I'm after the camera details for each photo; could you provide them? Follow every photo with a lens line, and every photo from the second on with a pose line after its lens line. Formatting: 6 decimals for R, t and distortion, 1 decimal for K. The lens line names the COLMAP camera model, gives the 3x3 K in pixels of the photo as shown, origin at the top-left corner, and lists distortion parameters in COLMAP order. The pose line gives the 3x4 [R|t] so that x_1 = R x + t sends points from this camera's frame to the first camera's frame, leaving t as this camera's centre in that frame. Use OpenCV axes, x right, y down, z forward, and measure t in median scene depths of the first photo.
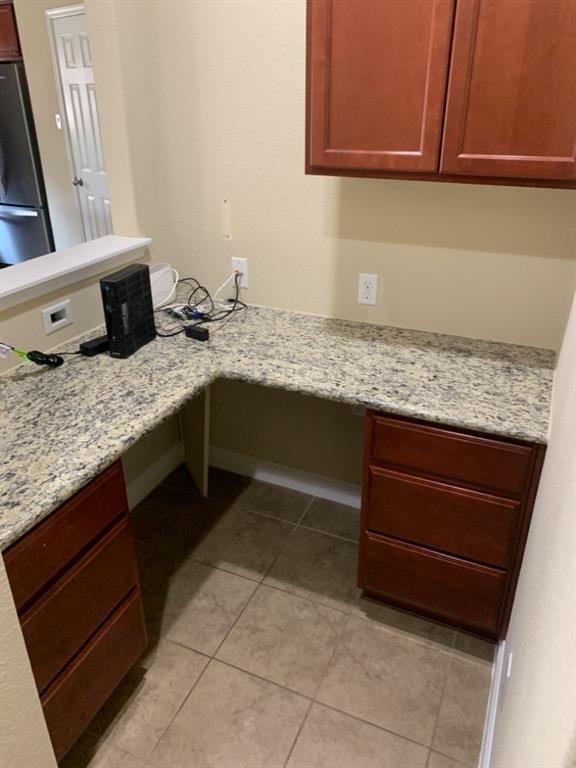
lens RADIAL K [[585.9, 0, 288.0], [0, 585.9, 384.0], [0, 0, 1]] dist [0.021001, -0.004658]
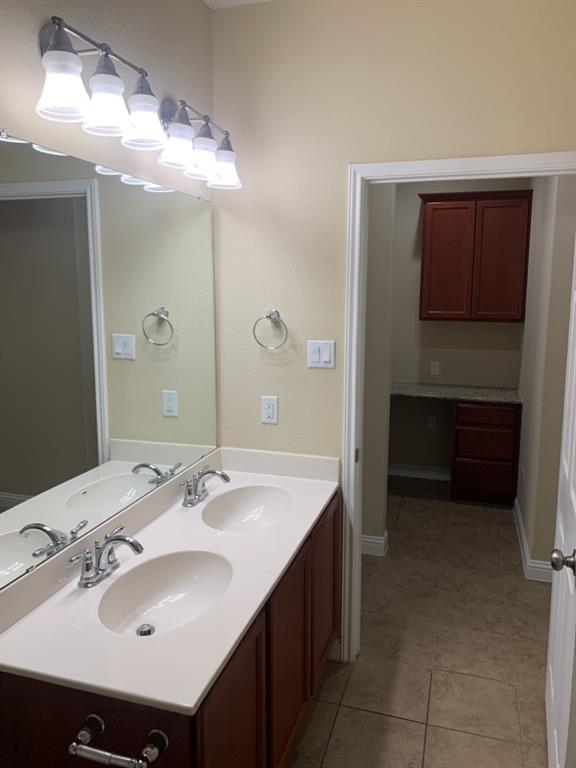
lens RADIAL K [[585.9, 0, 288.0], [0, 585.9, 384.0], [0, 0, 1]] dist [0.021001, -0.004658]
pose [[0.993077, -0.019768, 0.115789, -0.812351], [0.052014, 0.957832, -0.282581, 0.597279], [-0.105321, 0.286647, 0.952229, -1.297758]]
